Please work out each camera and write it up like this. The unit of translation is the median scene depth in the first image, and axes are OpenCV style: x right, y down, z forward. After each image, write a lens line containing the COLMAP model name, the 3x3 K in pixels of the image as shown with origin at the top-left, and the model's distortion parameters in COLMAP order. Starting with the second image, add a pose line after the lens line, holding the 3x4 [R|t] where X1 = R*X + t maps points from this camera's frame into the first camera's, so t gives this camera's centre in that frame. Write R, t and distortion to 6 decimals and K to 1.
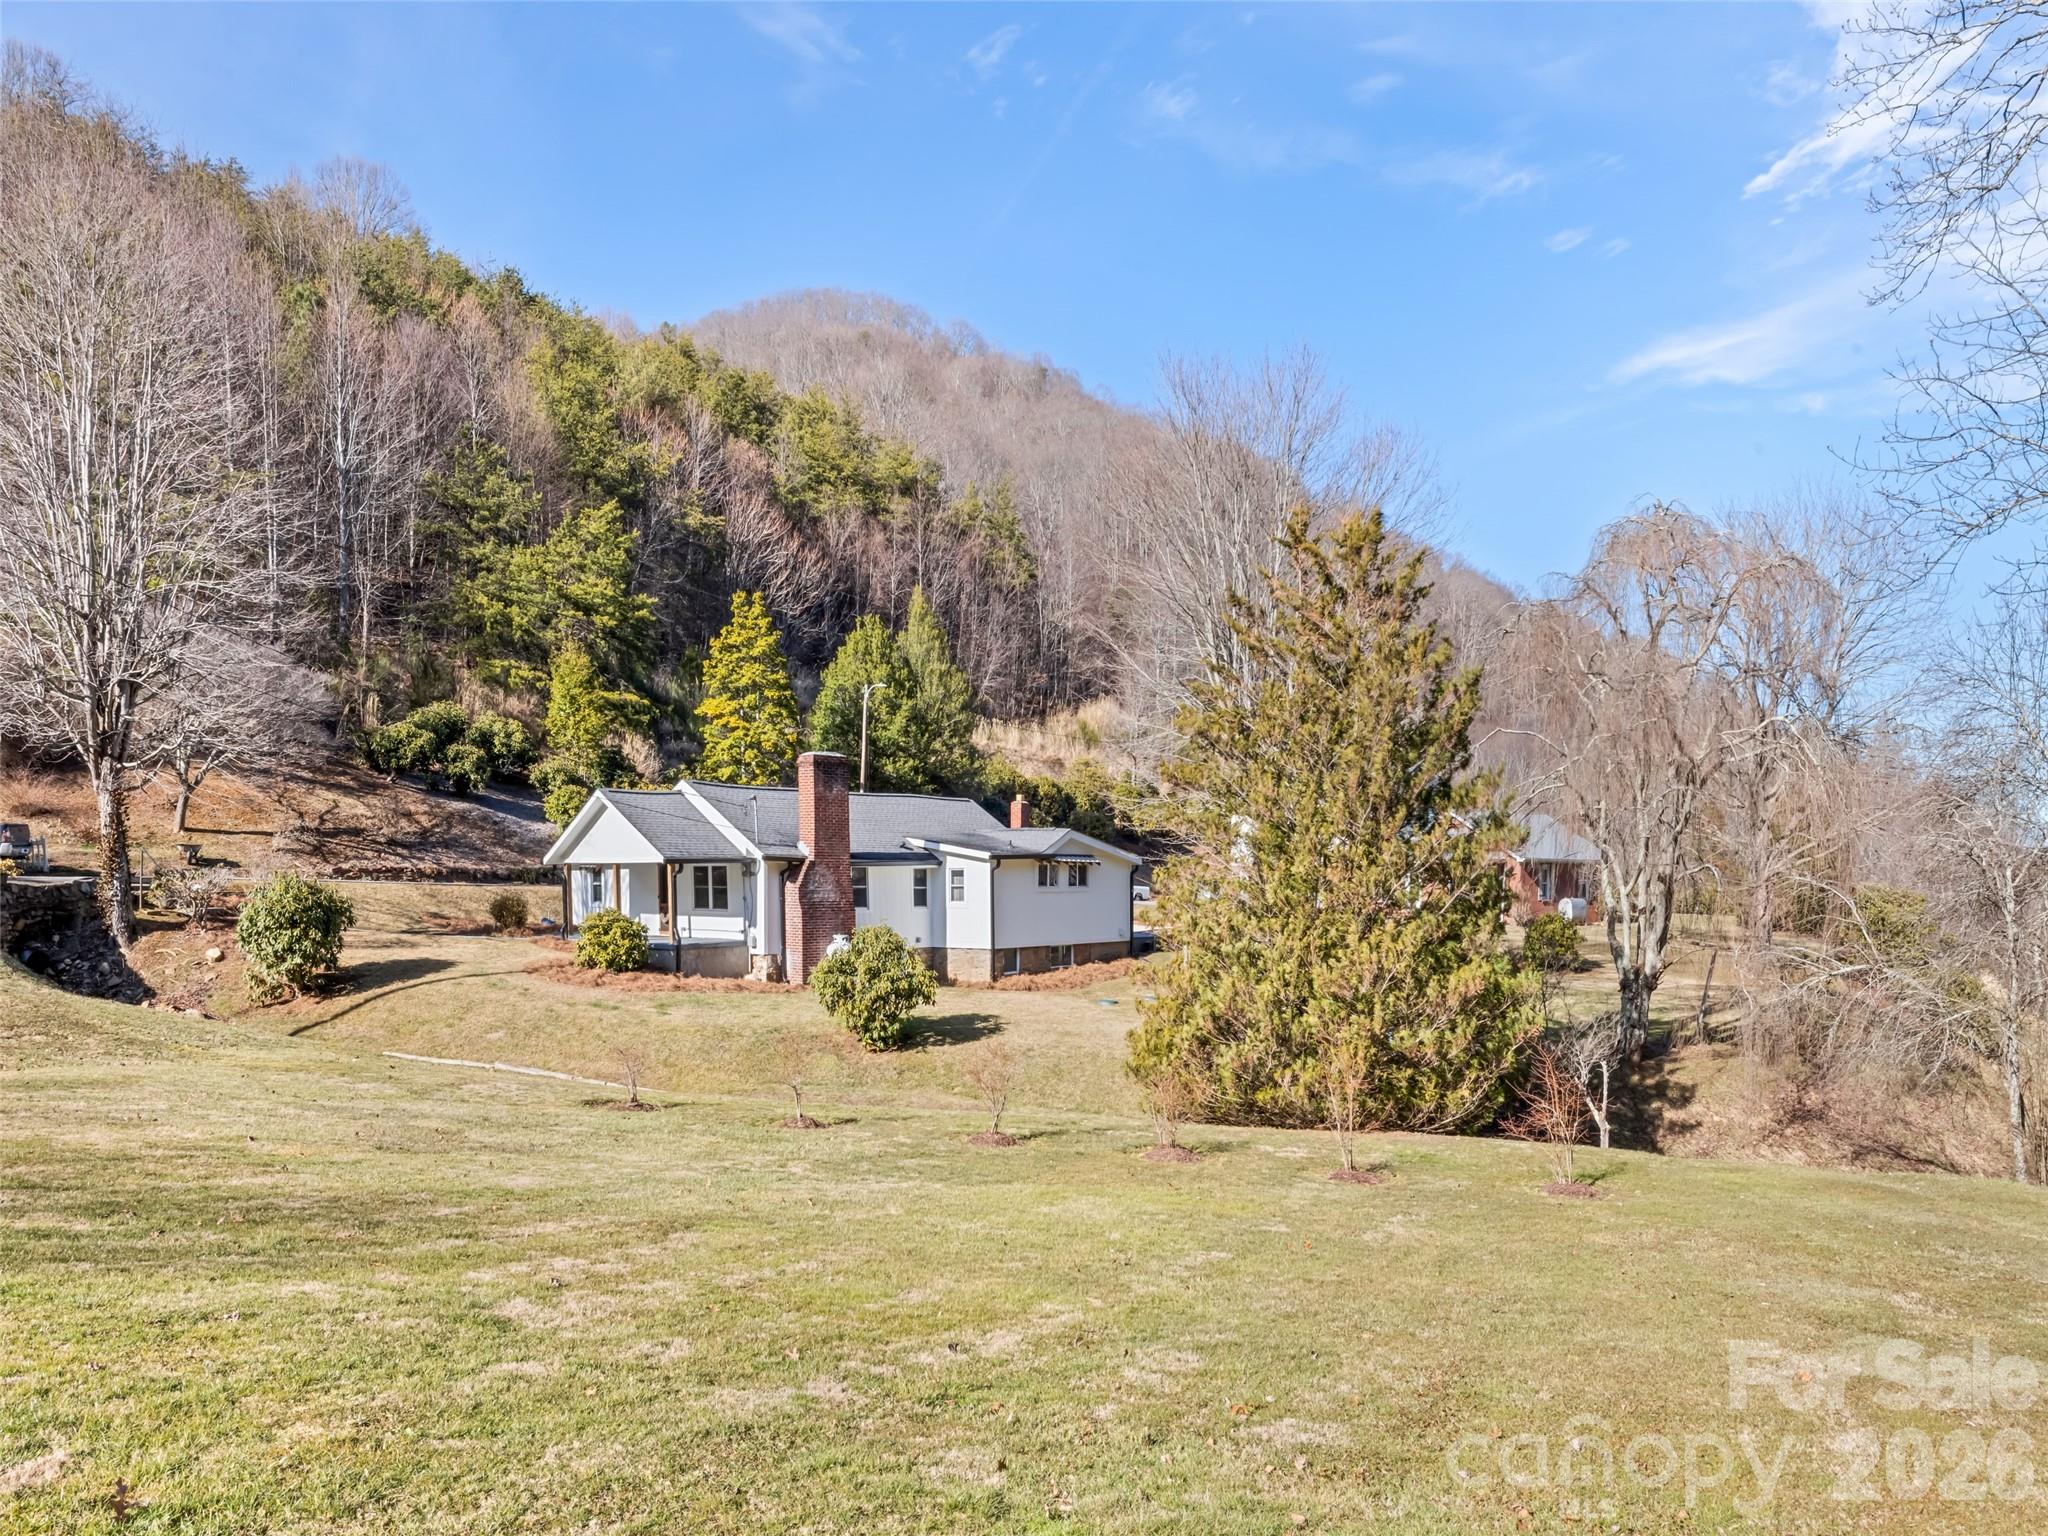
lens RADIAL K [[1450.7, 0, 1019.3], [0, 1450.7, 904.8], [0, 0, 1]] dist [0.022675, -0.014431]
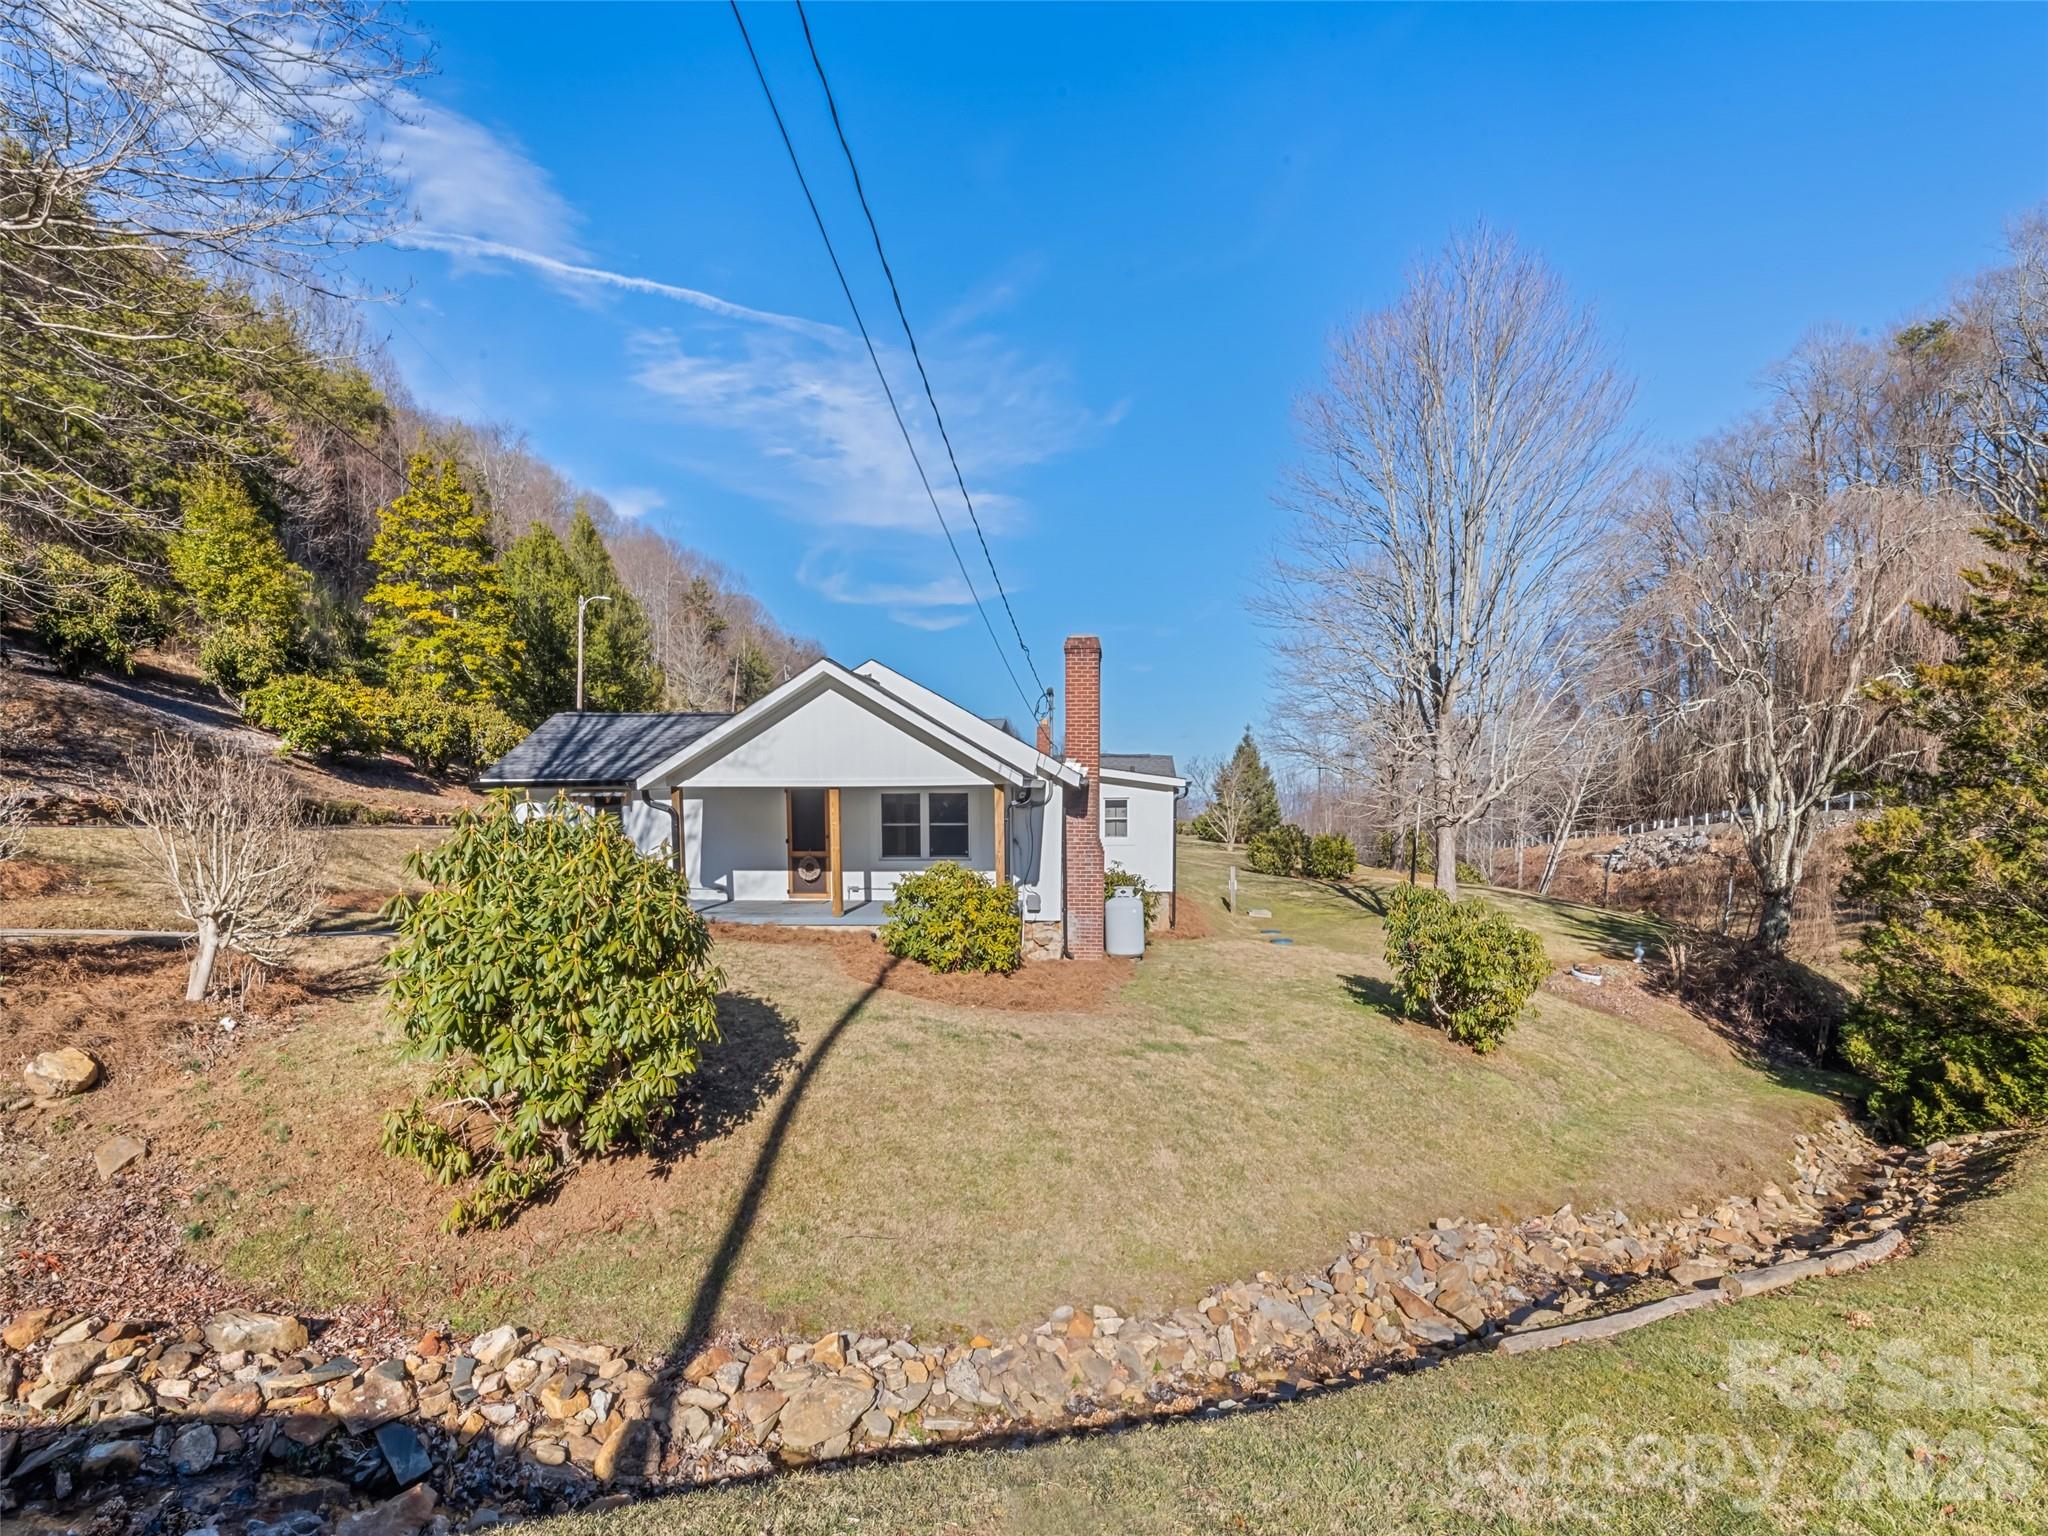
lens RADIAL K [[960.3, 0, 1030.6], [0, 960.3, 862.9], [0, 0, 1]] dist [0.018121, -0.000137]
pose [[0.784498, -0.042527, 0.618671, -0.348860], [0.021144, 0.998900, 0.041852, -0.009224], [-0.619770, -0.019752, 0.784535, 0.483183]]
